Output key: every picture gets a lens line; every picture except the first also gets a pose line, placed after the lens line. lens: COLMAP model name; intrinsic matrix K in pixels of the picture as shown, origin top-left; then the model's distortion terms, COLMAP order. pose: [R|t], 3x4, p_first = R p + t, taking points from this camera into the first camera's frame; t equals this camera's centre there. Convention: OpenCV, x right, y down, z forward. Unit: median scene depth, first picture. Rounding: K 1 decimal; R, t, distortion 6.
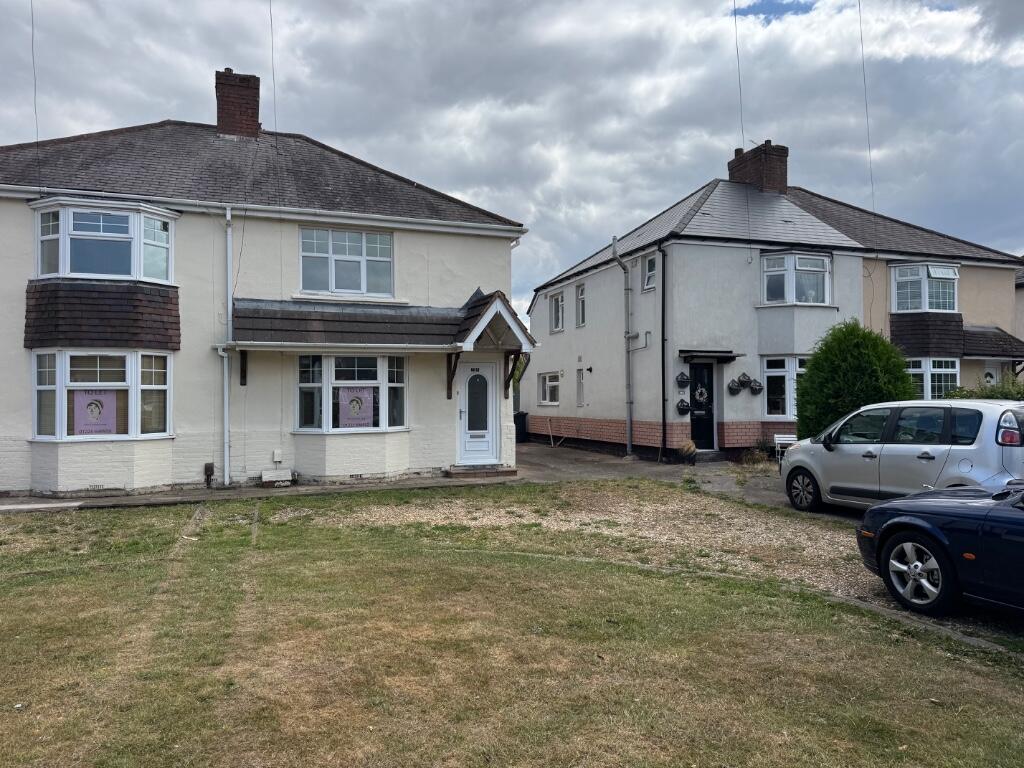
lens RADIAL K [[707.7, 0, 512.0], [0, 707.7, 384.0], [0, 0, 1]] dist [0.161866, -0.238115]
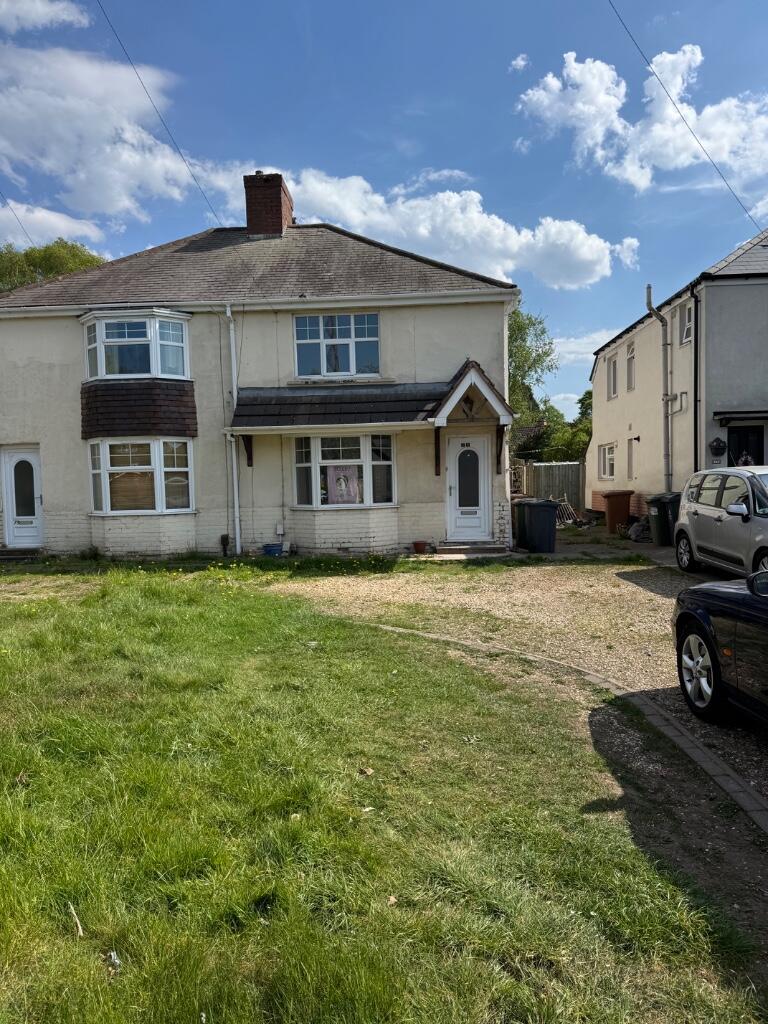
lens RADIAL K [[707.7, 0, 384.0], [0, 707.7, 512.0], [0, 0, 1]] dist [0.161866, -0.238115]
pose [[0.929437, -0.000879, -0.368979, 0.225104], [0.026840, 0.997509, 0.065232, 0.005877], [0.368002, -0.070532, 0.927146, 0.046023]]
